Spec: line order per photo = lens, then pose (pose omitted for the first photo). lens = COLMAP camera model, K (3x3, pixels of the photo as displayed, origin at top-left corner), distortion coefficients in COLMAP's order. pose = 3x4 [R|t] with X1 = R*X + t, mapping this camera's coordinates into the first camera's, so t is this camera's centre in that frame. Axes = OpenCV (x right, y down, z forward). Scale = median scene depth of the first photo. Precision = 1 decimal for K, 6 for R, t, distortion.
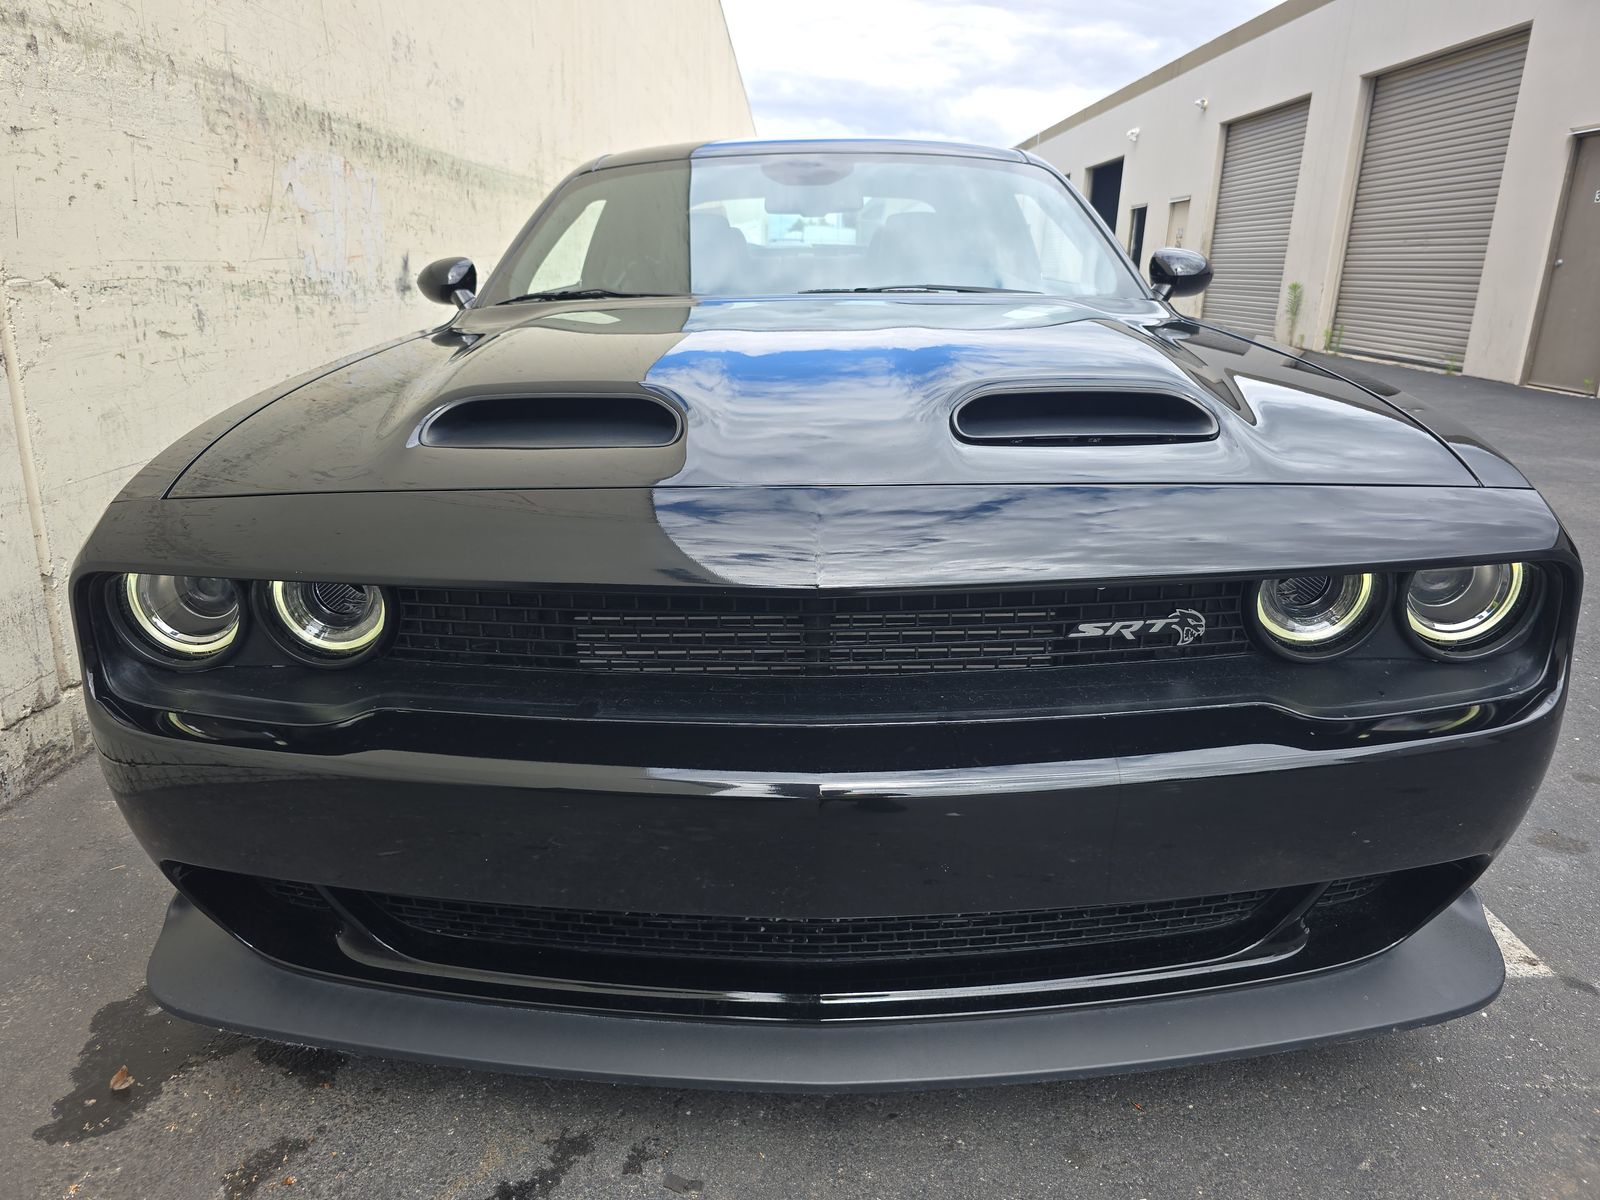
lens RADIAL K [[1068.8, 0, 792.0], [0, 1068.8, 593.2], [0, 0, 1]] dist [0.040248, -0.041637]
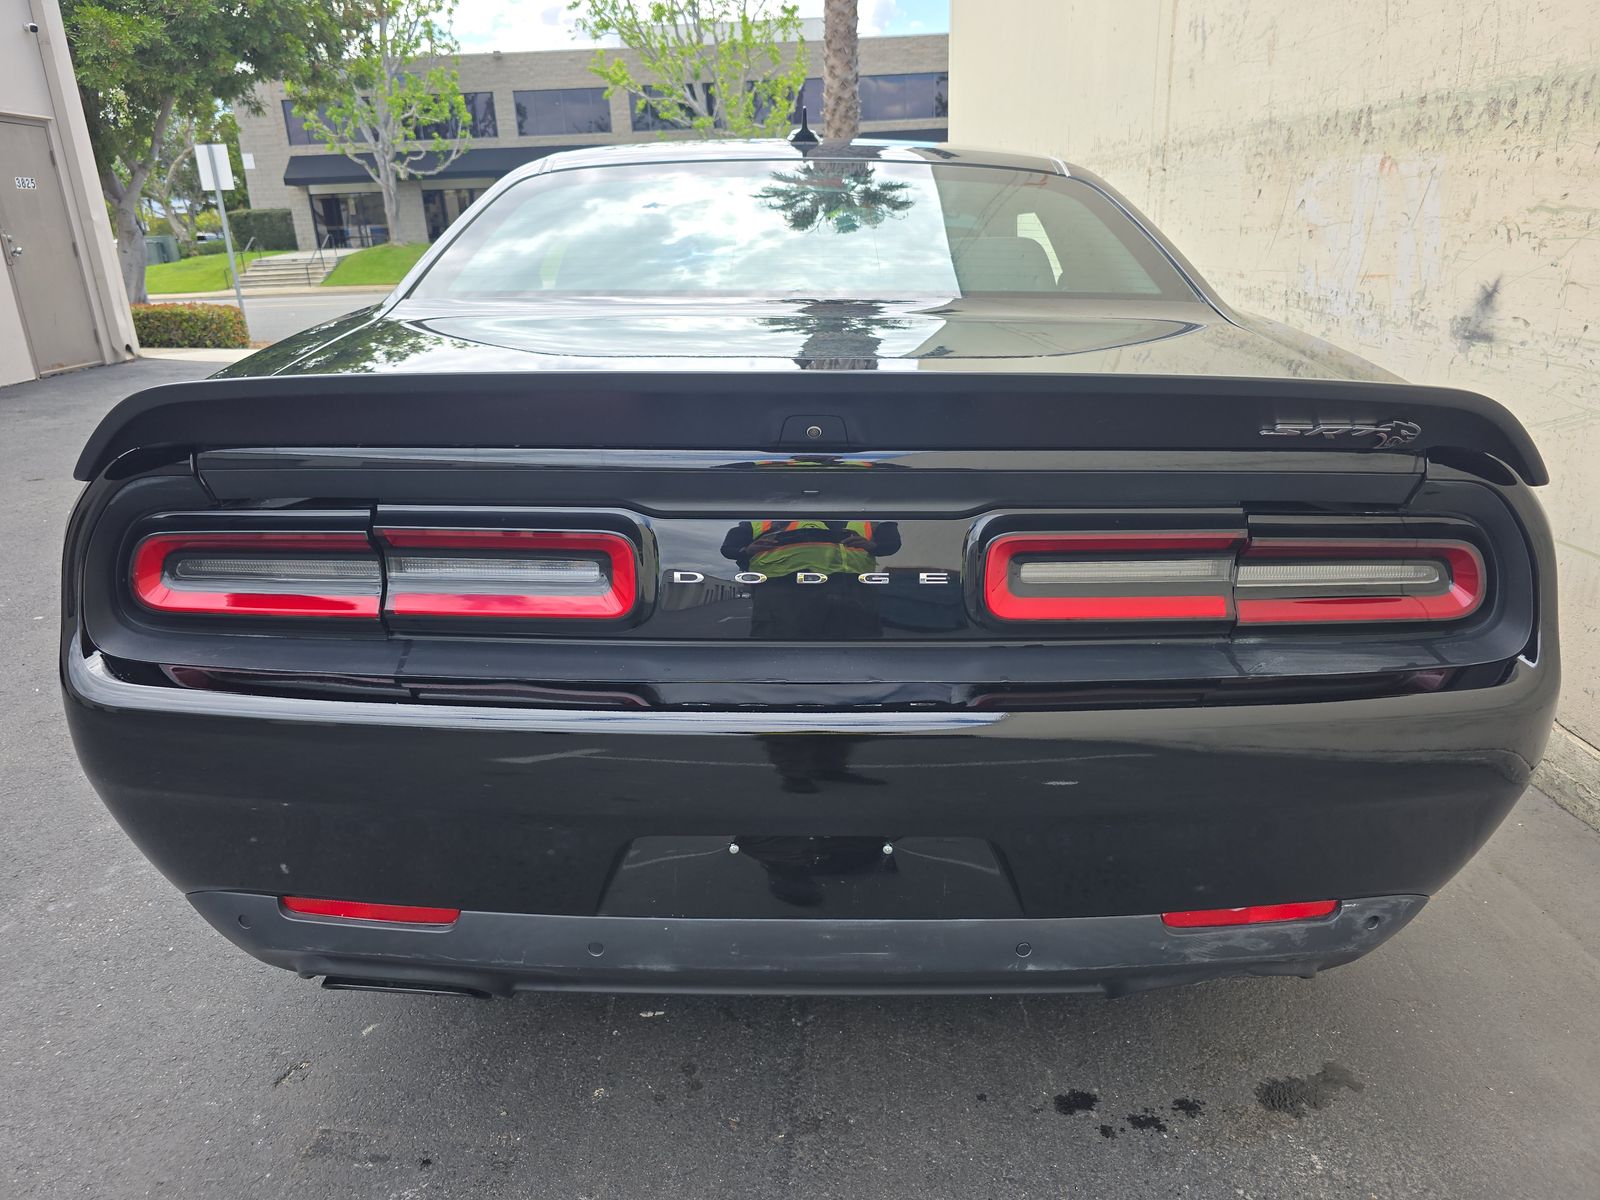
lens RADIAL K [[1068.8, 0, 792.0], [0, 1068.8, 593.2], [0, 0, 1]] dist [0.040248, -0.041637]
pose [[-0.999885, 0.013719, -0.006389, 0.040530], [0.007332, 0.808474, 0.588487, -0.742898], [0.013239, 0.588373, -0.808482, 2.217249]]
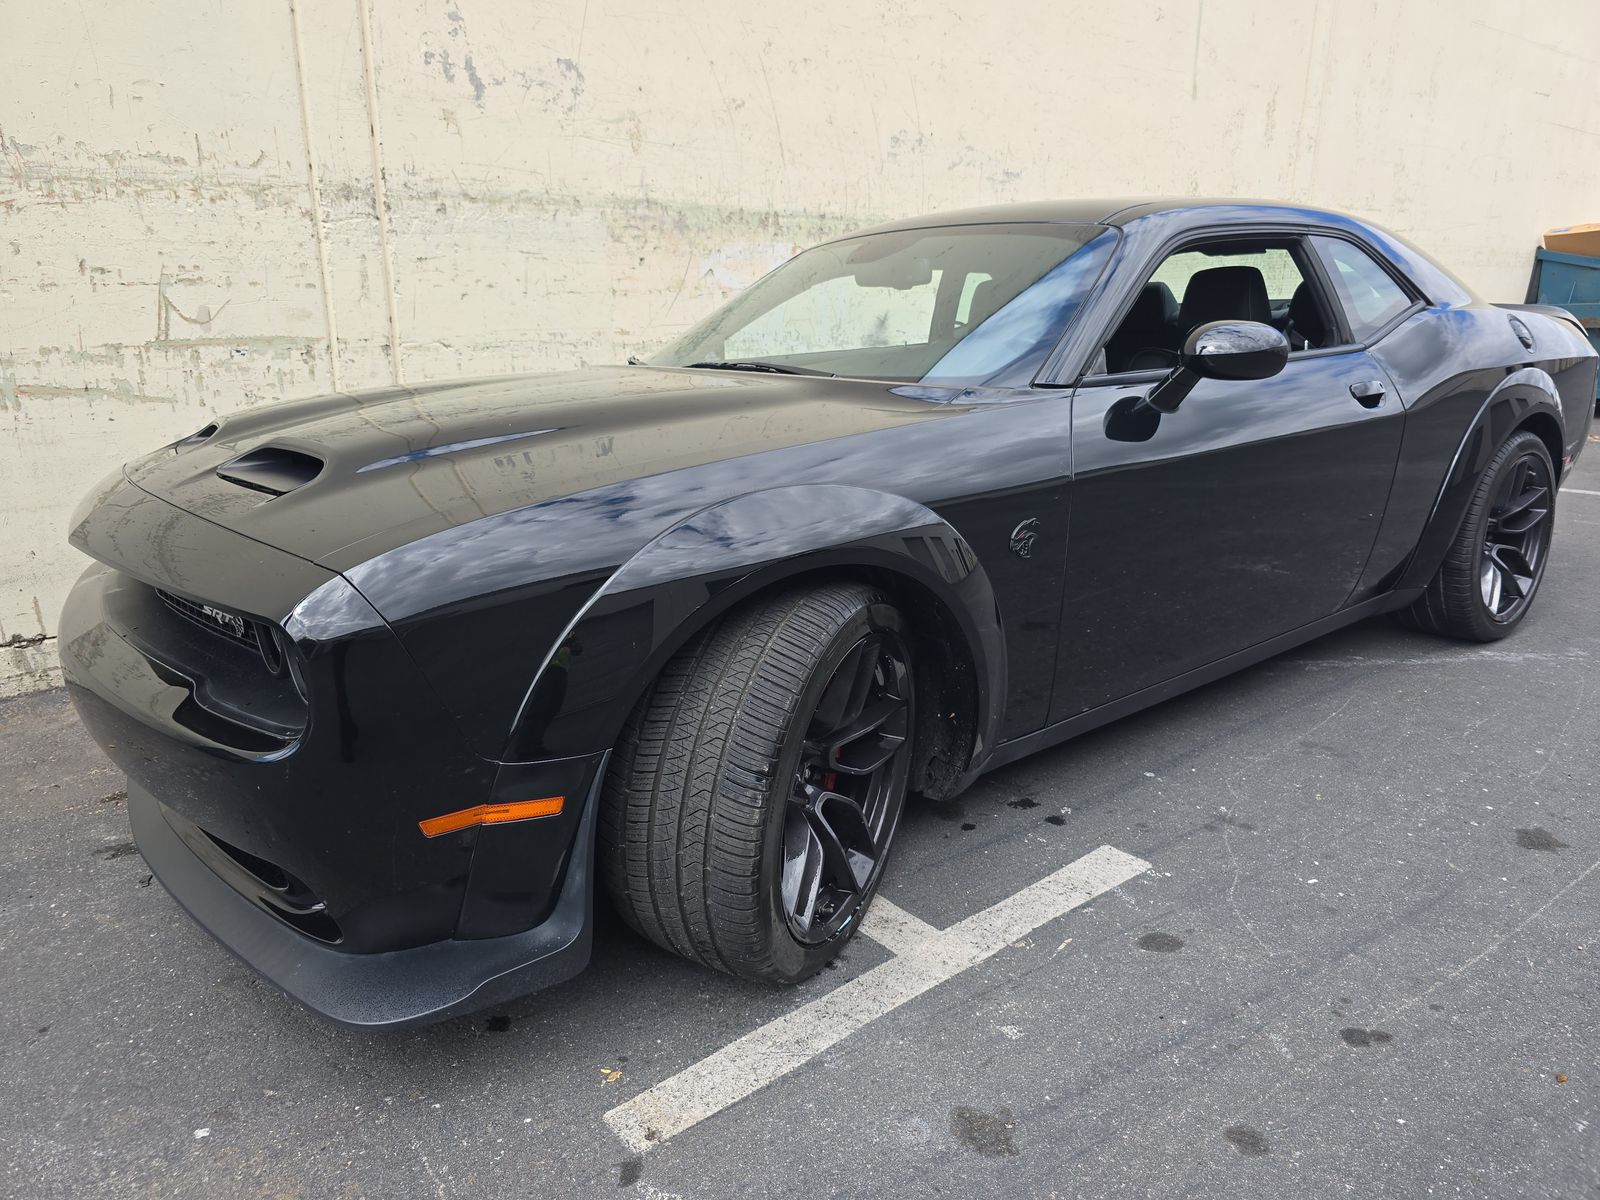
lens RADIAL K [[1068.8, 0, 792.0], [0, 1068.8, 593.2], [0, 0, 1]] dist [0.040248, -0.041637]
pose [[0.620227, 0.195192, -0.759749, 0.771031], [-0.216993, 0.973443, 0.072950, -0.109487], [0.753812, 0.119615, 0.646111, 0.266831]]
